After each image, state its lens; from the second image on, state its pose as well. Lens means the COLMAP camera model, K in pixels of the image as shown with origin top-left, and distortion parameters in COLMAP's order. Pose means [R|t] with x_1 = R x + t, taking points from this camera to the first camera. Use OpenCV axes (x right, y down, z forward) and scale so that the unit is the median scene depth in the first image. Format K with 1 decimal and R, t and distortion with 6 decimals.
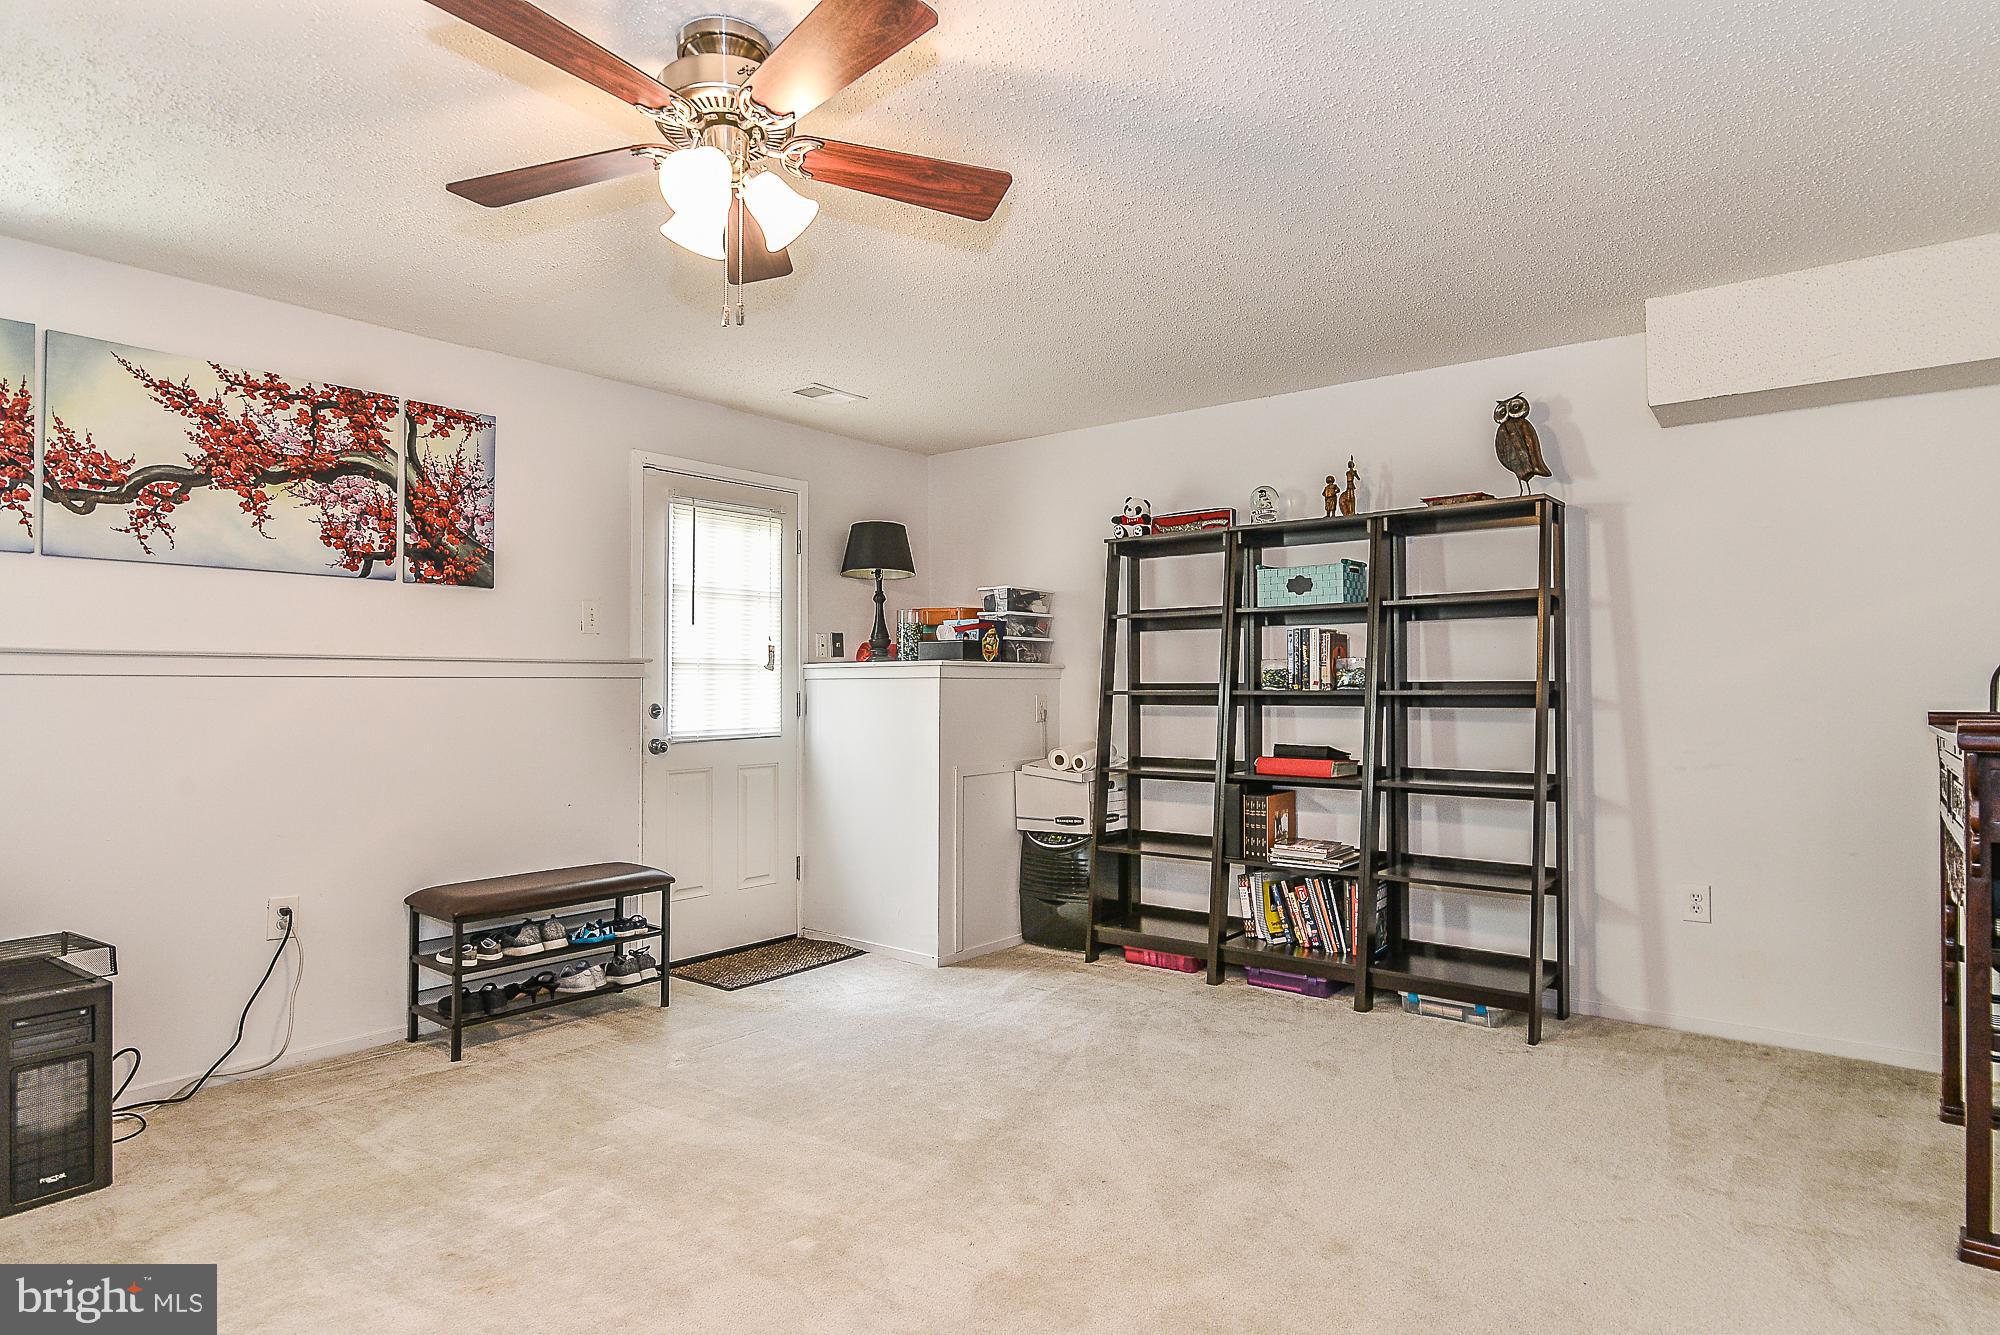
lens RADIAL K [[1078.6, 0, 1004.6], [0, 1078.6, 673.7], [0, 0, 1]] dist [-0.006351, -0.001890]
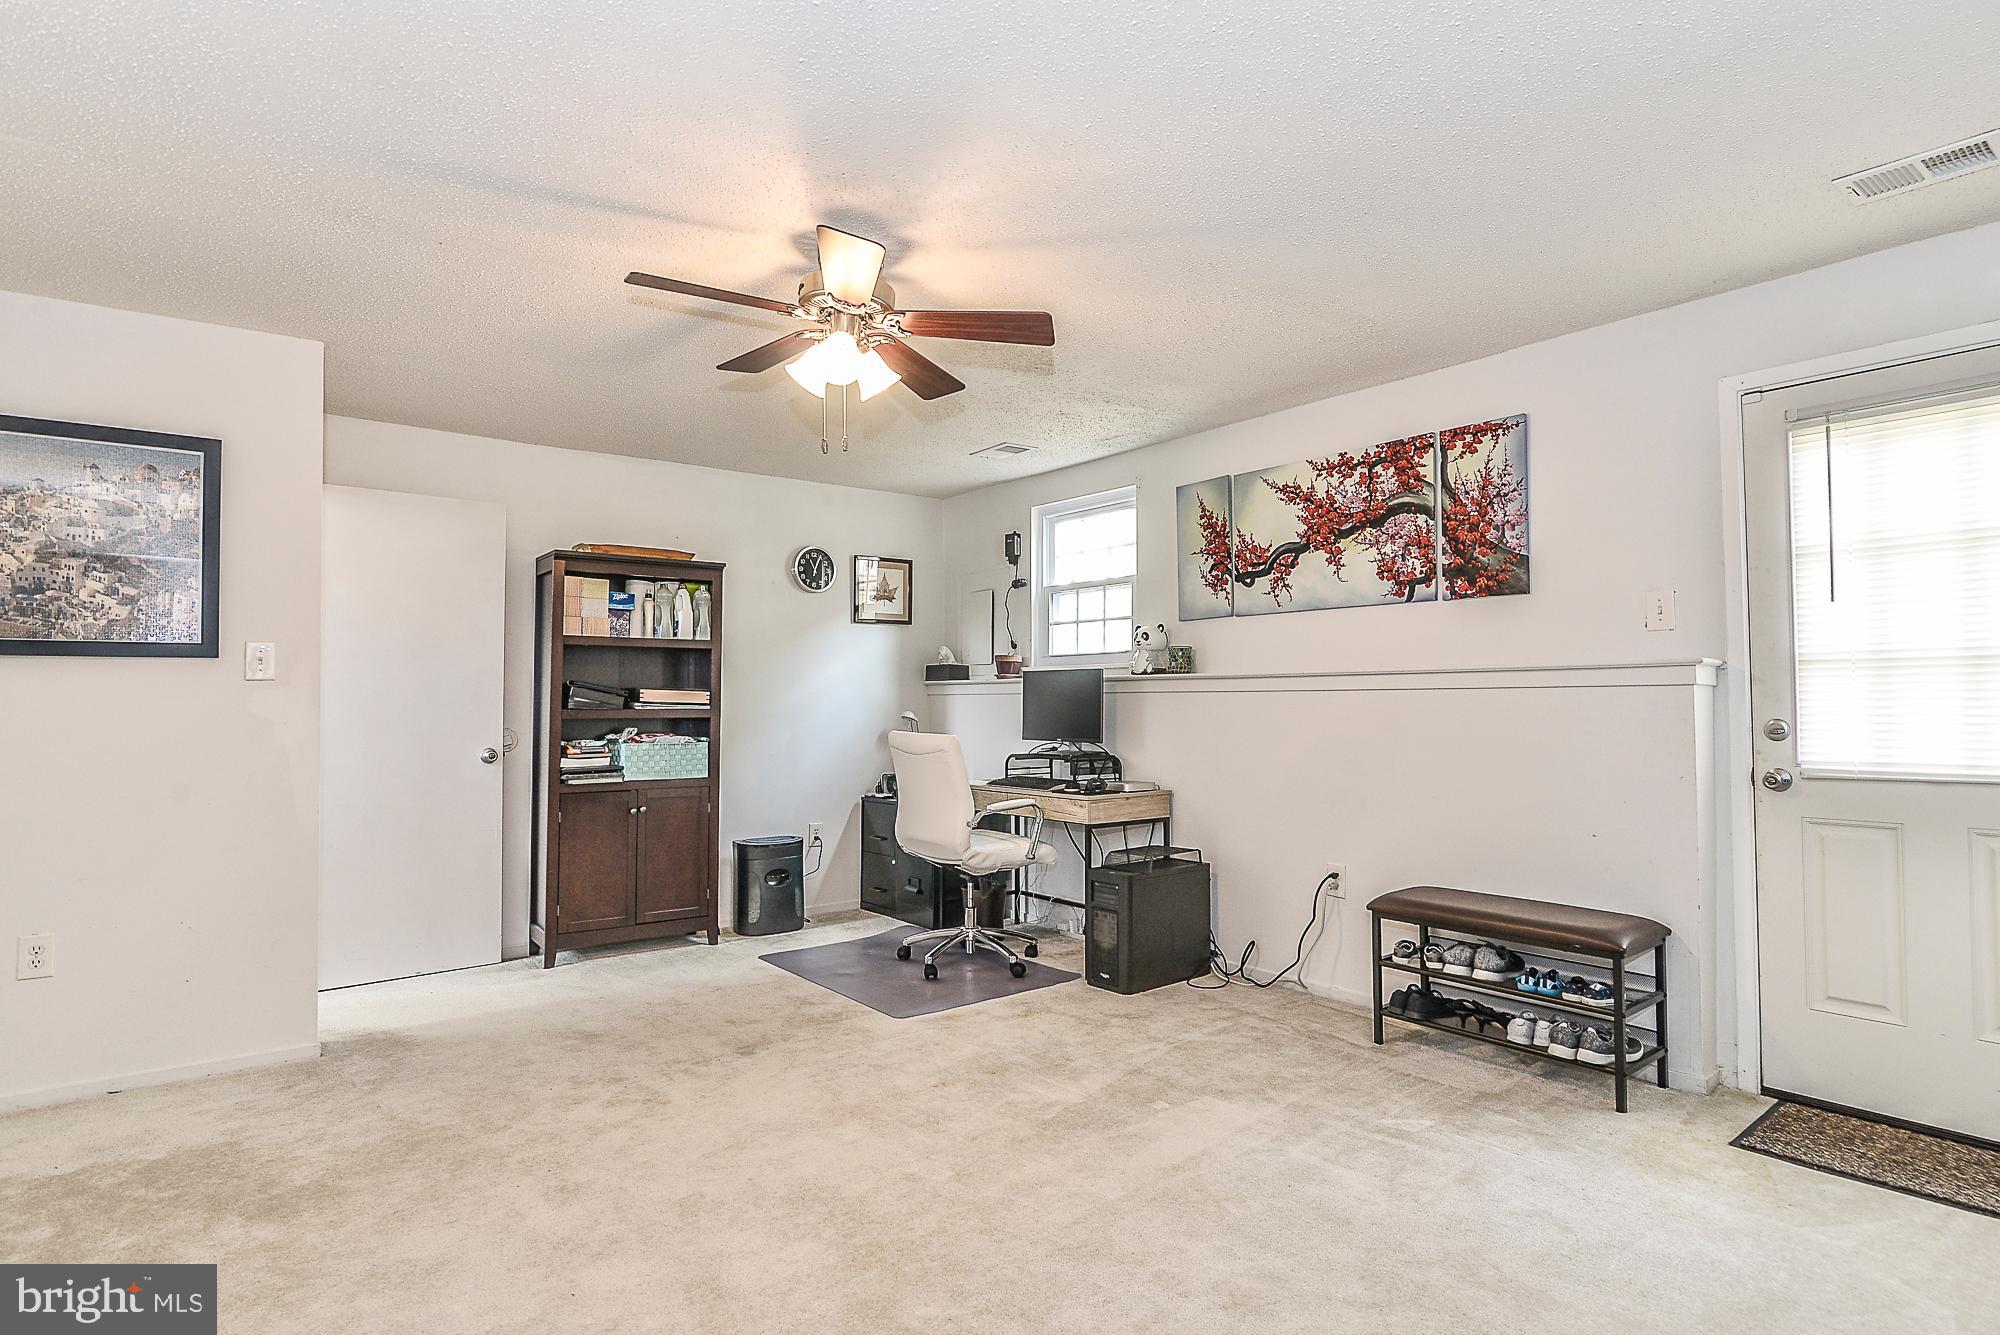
lens RADIAL K [[1051.3, 0, 1000.0], [0, 1051.3, 667.5], [0, 0, 1]] dist [-0.001162, -0.000098]
pose [[-0.224391, -0.024013, -0.974203, 0.584386], [0.021679, 0.999326, -0.029625, 0.003669], [0.974258, -0.027767, -0.223719, 0.826985]]
